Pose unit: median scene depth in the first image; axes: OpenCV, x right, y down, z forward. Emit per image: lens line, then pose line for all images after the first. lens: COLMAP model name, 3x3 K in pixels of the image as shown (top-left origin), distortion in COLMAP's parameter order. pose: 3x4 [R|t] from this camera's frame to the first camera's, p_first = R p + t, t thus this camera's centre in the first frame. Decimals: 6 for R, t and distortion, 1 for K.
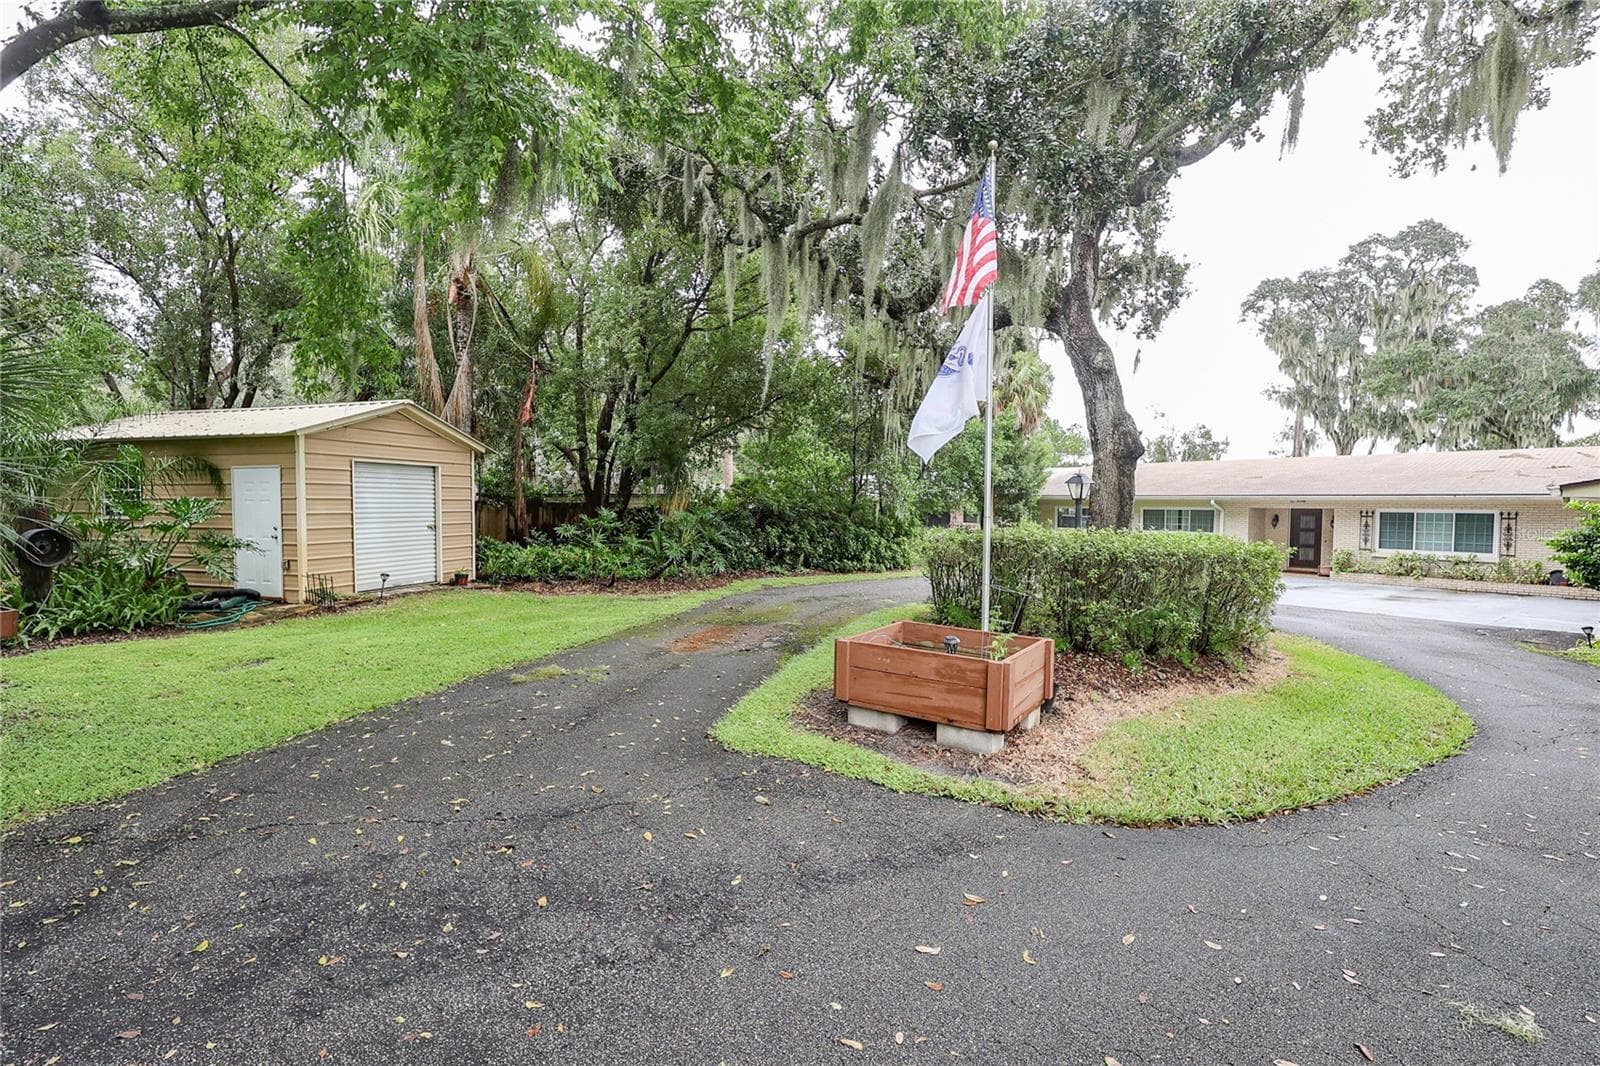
lens RADIAL K [[738.9, 0, 783.8], [0, 738.9, 529.2], [0, 0, 1]] dist [-0.000707, 0.000448]
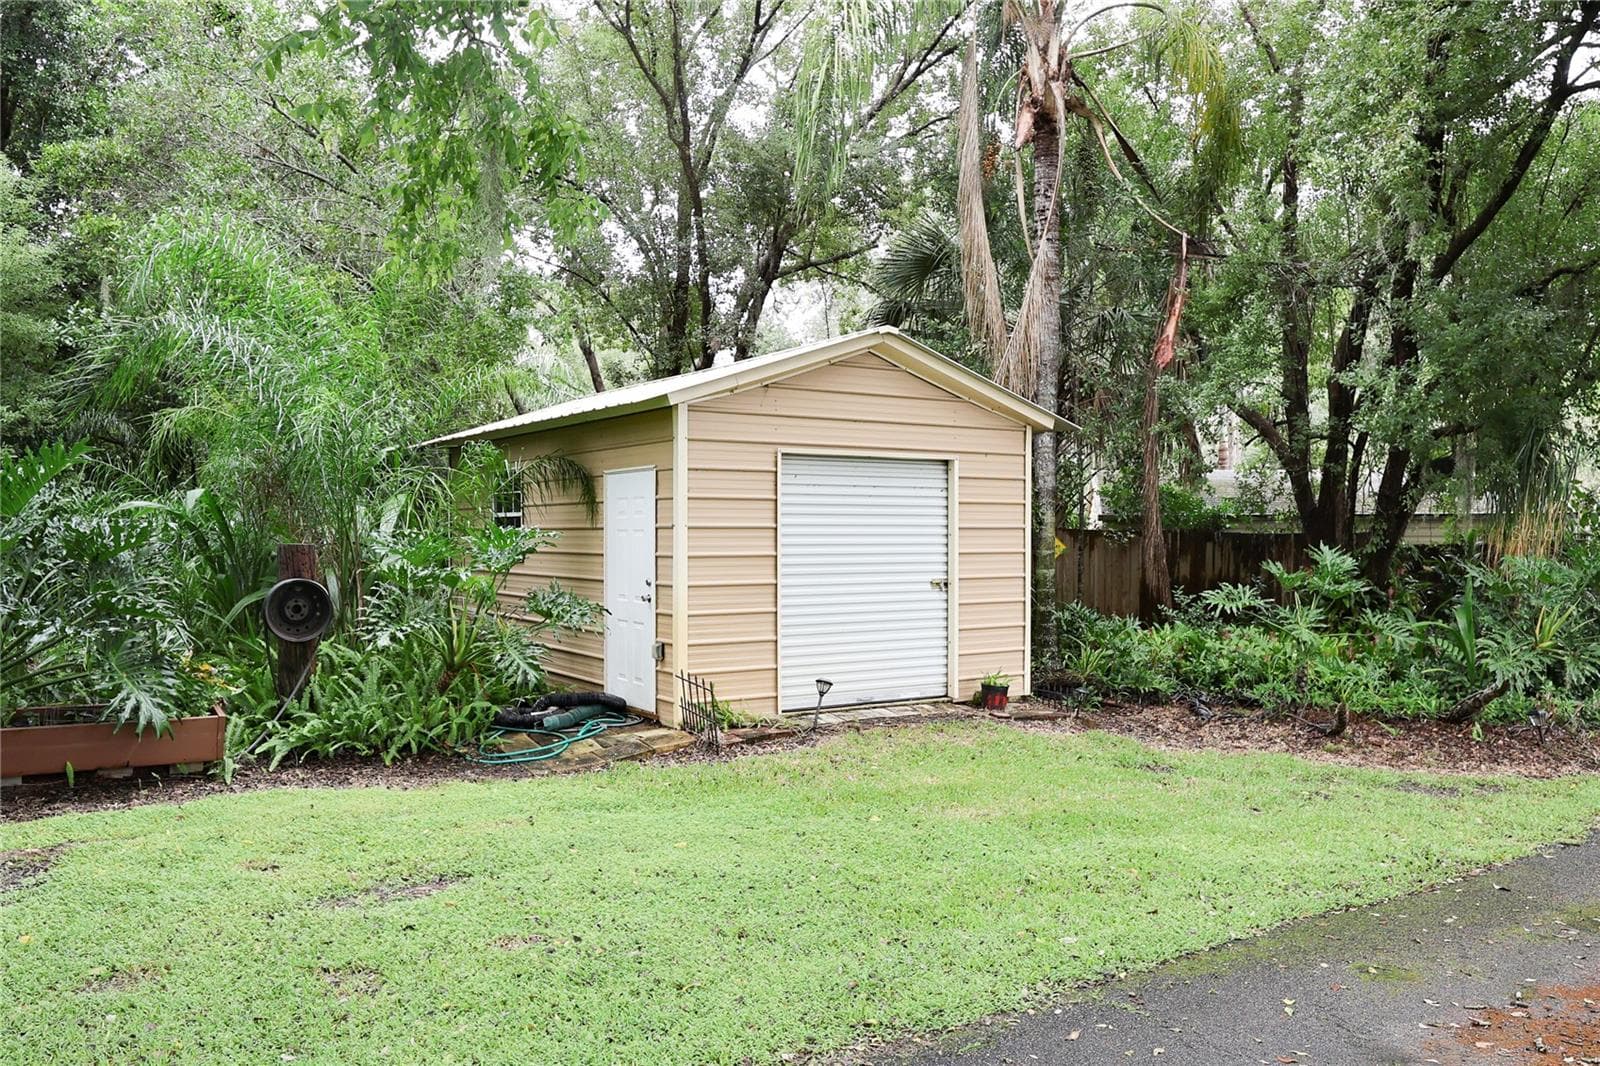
lens RADIAL K [[1213.8, 0, 800.0], [0, 1213.8, 533.0], [0, 0, 1]] dist [0.001667, -0.000698]
pose [[0.766500, -0.000081, -0.642244, -0.021820], [-0.022899, 0.999361, -0.027455, -0.009036], [0.641836, 0.035751, 0.766008, 0.230830]]
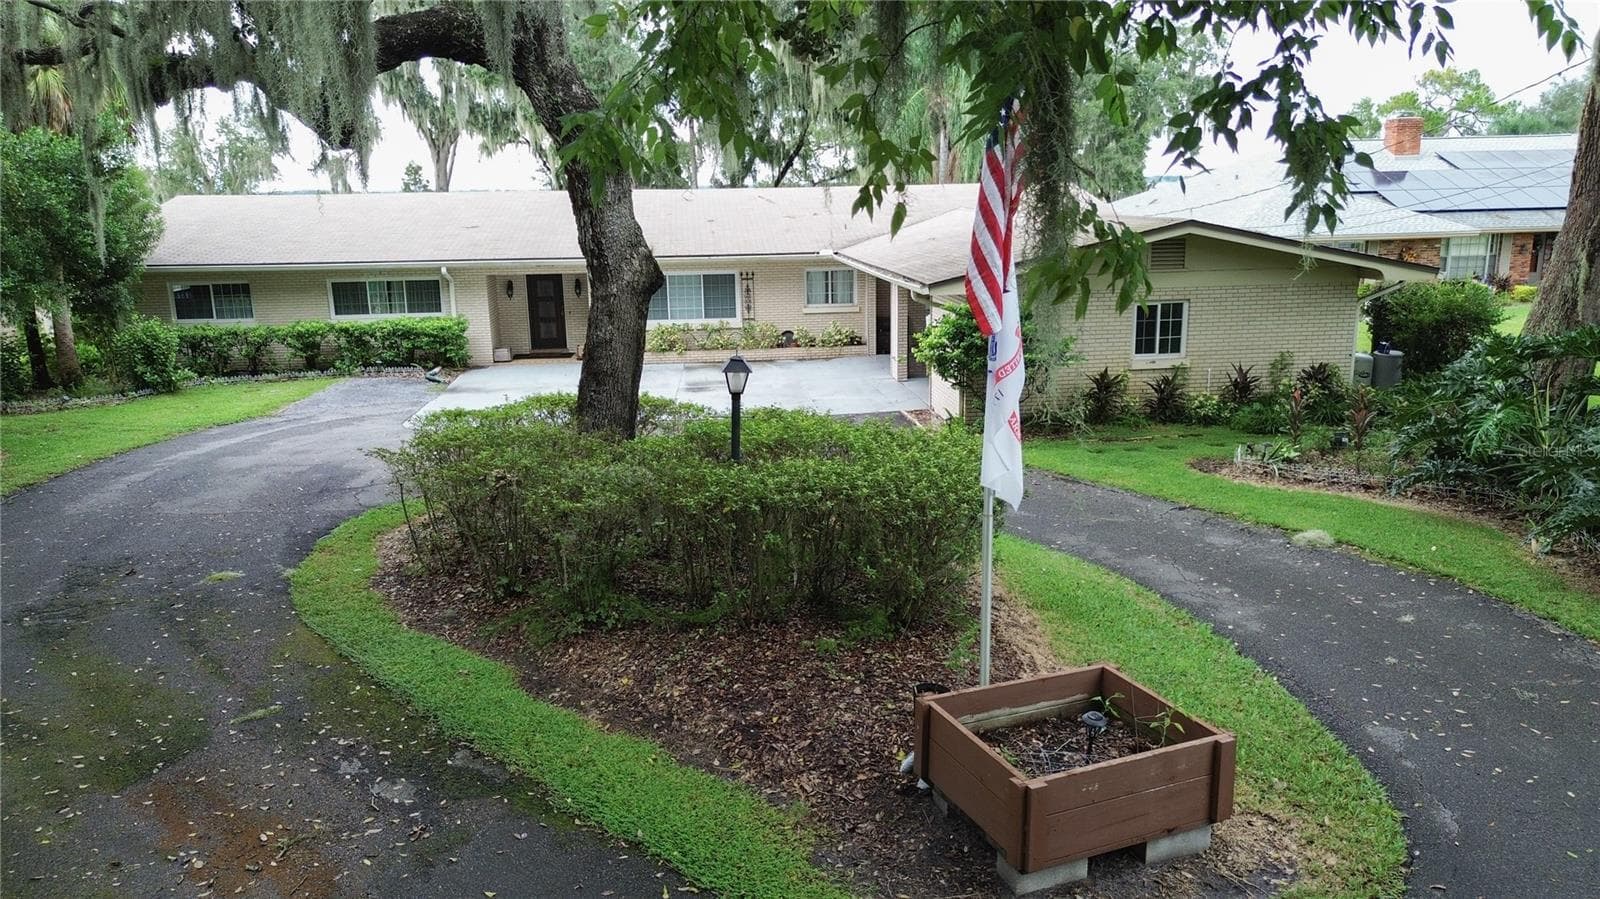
lens RADIAL K [[1137.1, 0, 798.9], [0, 1137.1, 456.8], [0, 0, 1]] dist [0.096767, -0.127565]
pose [[0.524928, -0.207017, 0.825588, -0.222346], [0.054065, 0.976122, 0.210388, -0.097587], [-0.849428, -0.065803, 0.523586, 0.187625]]
